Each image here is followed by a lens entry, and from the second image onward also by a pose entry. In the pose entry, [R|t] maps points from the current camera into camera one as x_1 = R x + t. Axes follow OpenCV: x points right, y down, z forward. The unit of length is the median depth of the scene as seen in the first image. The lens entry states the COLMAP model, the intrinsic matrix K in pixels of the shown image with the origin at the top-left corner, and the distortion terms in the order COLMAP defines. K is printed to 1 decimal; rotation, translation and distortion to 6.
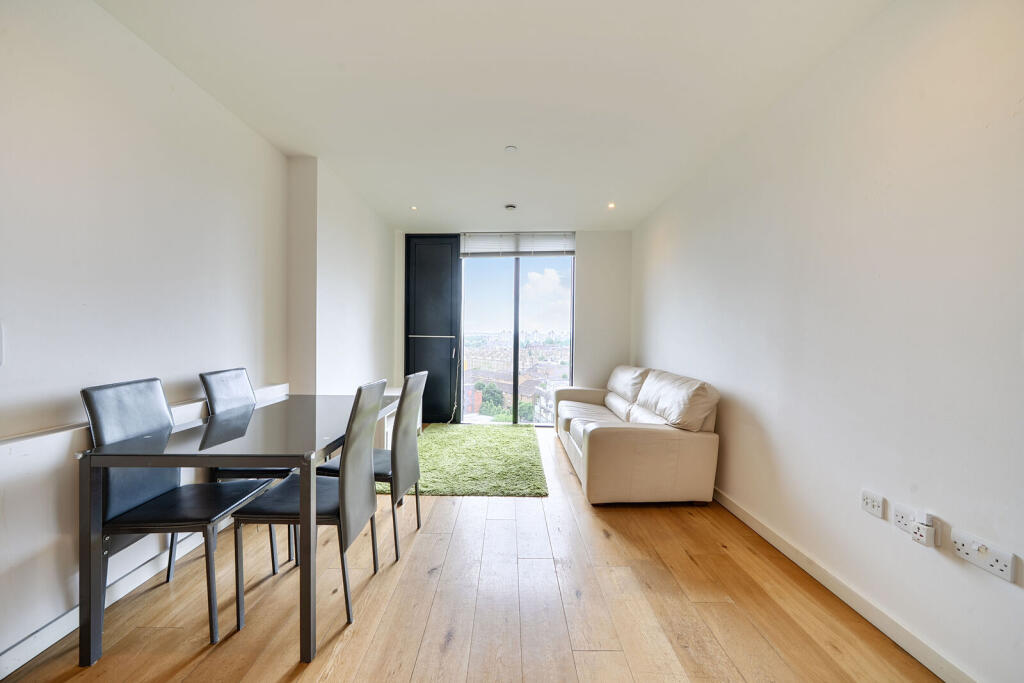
lens RADIAL K [[348.2, 0, 512.0], [0, 348.2, 341.5], [0, 0, 1]] dist [-0.000039, -0.000027]
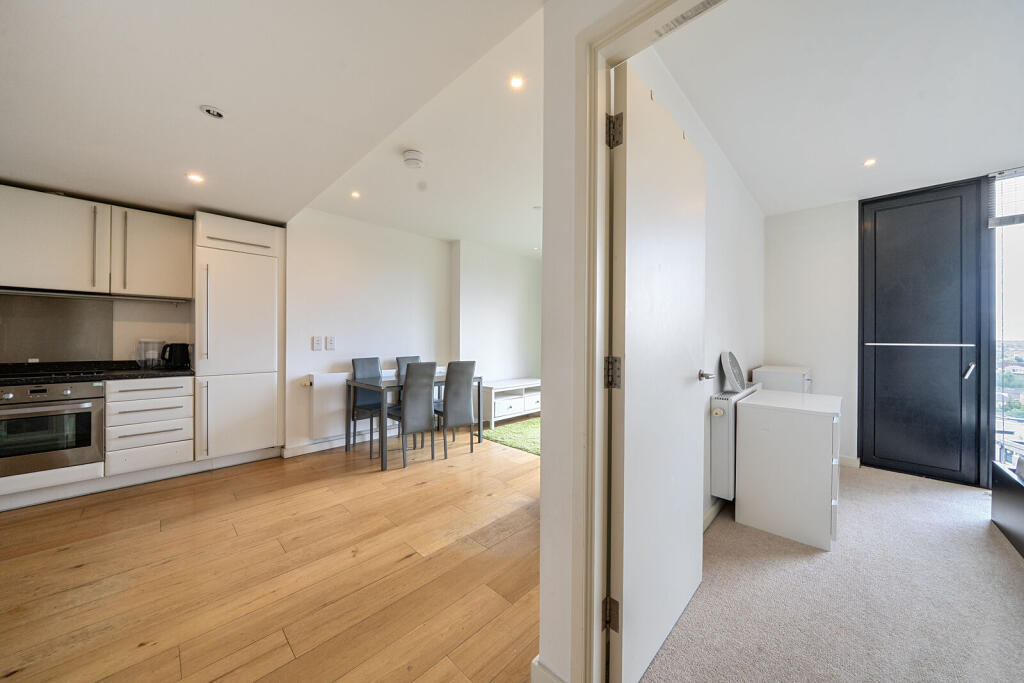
lens RADIAL K [[348.9, 0, 512.0], [0, 348.9, 341.5], [0, 0, 1]] dist [-0.000292, 0.000009]
pose [[0.714824, -0.001800, -0.699302, 0.703101], [-0.010080, 0.999866, -0.012878, 0.005228], [0.699231, 0.016255, 0.714711, -0.061589]]
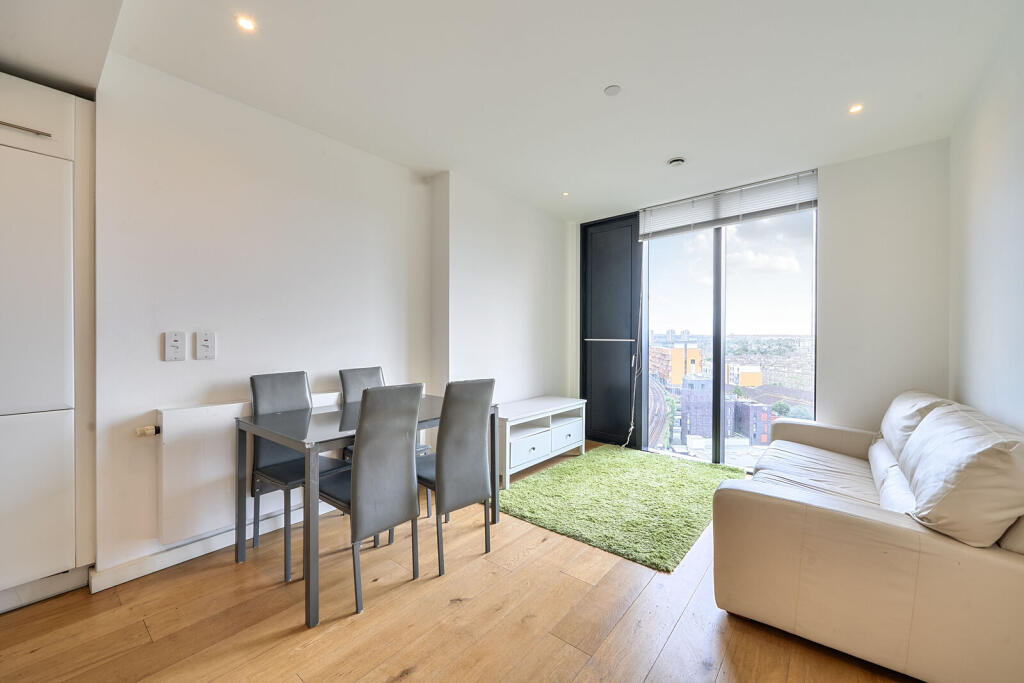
lens RADIAL K [[401.1, 0, 512.0], [0, 401.1, 341.5], [0, 0, 1]] dist [-0.000742, -0.000345]
pose [[0.771769, -0.003107, -0.635895, 0.289982], [-0.004479, 0.999937, -0.010321, -0.000132], [0.635887, 0.010813, 0.771706, 0.153608]]
